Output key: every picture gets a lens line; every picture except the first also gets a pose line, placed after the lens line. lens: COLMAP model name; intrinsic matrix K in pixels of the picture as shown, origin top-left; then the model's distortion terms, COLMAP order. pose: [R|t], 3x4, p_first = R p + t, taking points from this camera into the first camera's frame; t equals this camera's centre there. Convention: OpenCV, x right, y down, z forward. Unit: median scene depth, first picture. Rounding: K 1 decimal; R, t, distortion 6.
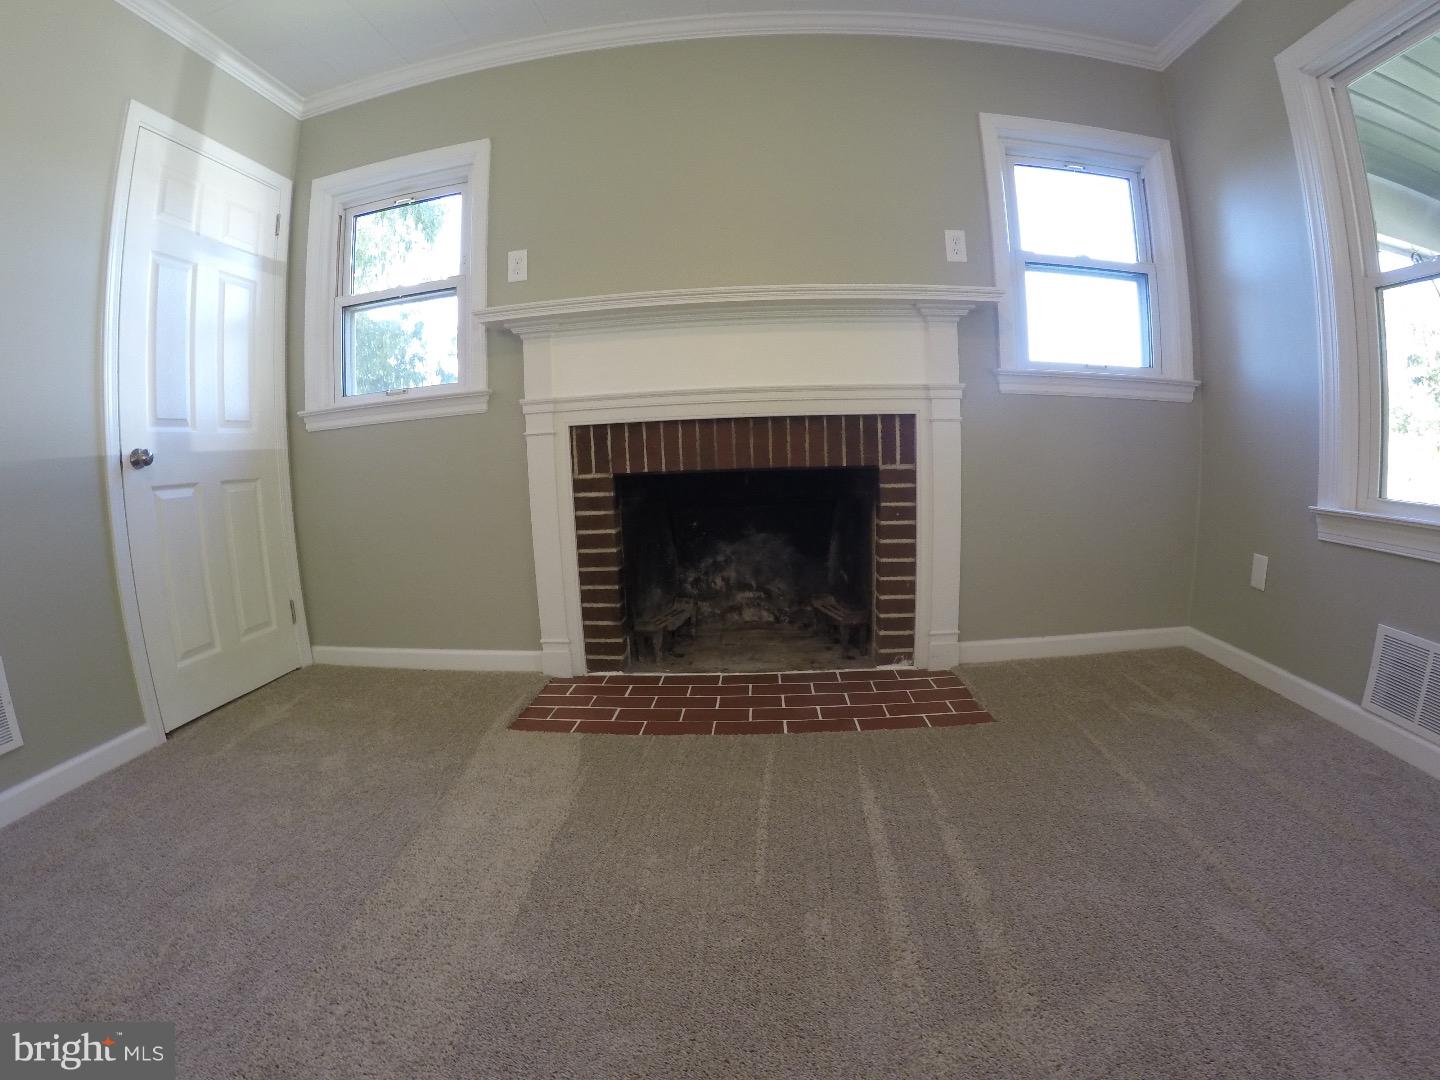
lens RADIAL K [[635.4, 0, 741.2], [0, 635.4, 538.8], [0, 0, 1]] dist [-0.232994, 0.050697]
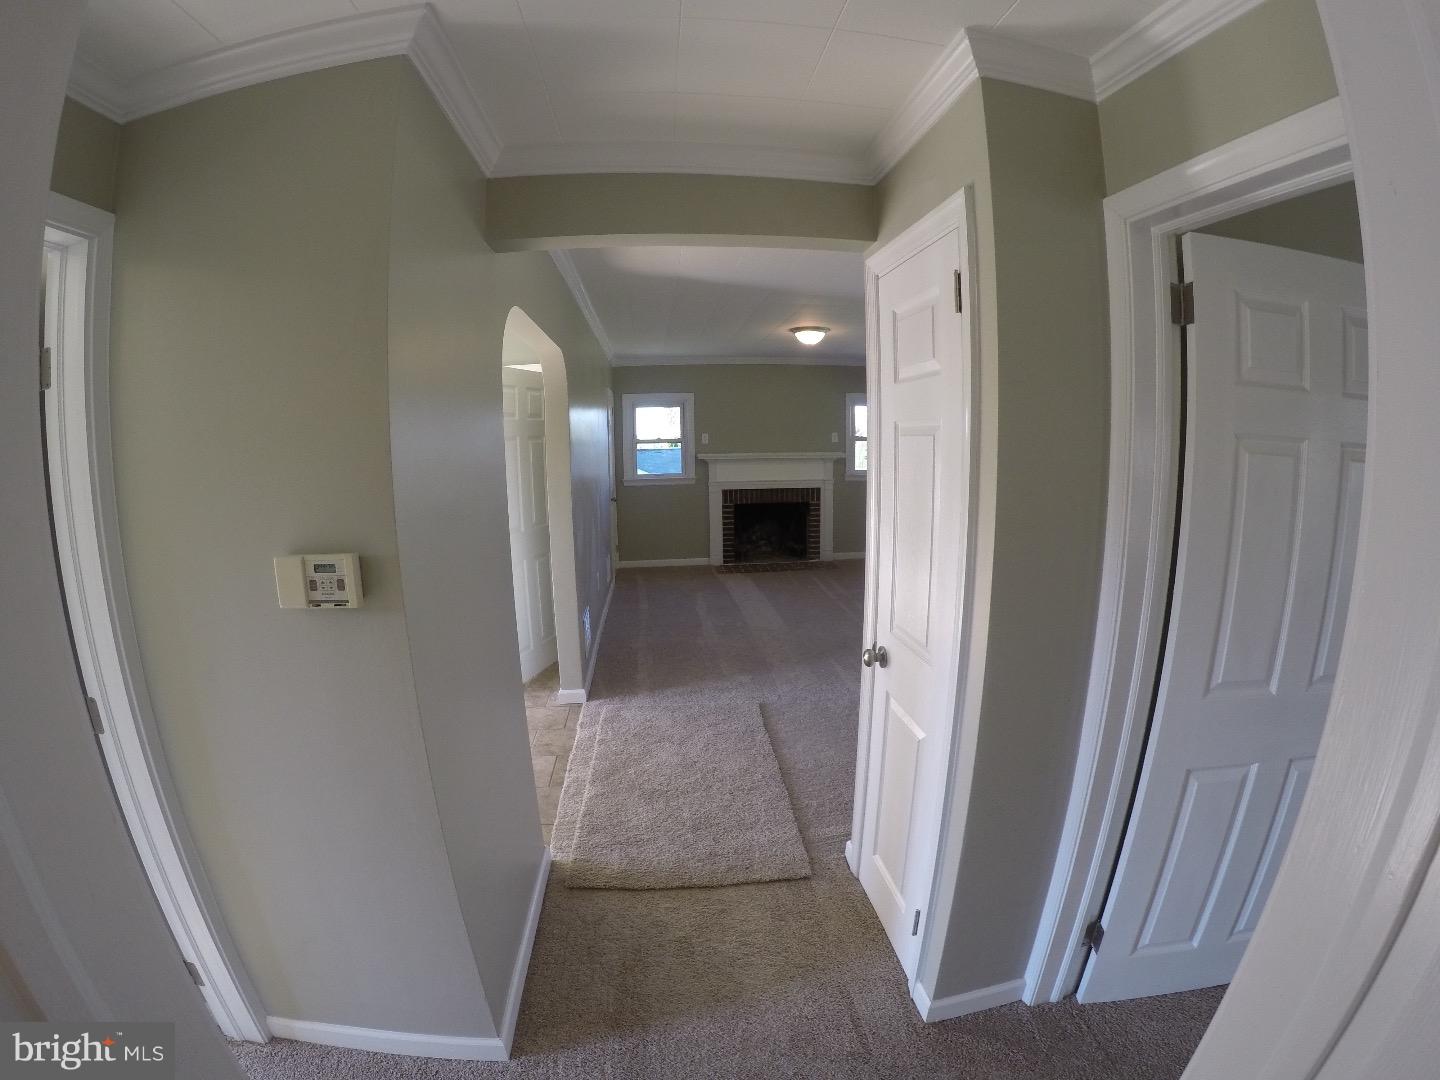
lens RADIAL K [[635.4, 0, 741.2], [0, 635.4, 538.8], [0, 0, 1]] dist [-0.232994, 0.050697]
pose [[0.985033, -0.006762, 0.172231, -0.762869], [0.002067, 0.999622, 0.027427, -0.008468], [-0.172351, -0.026660, 0.984675, -2.406116]]
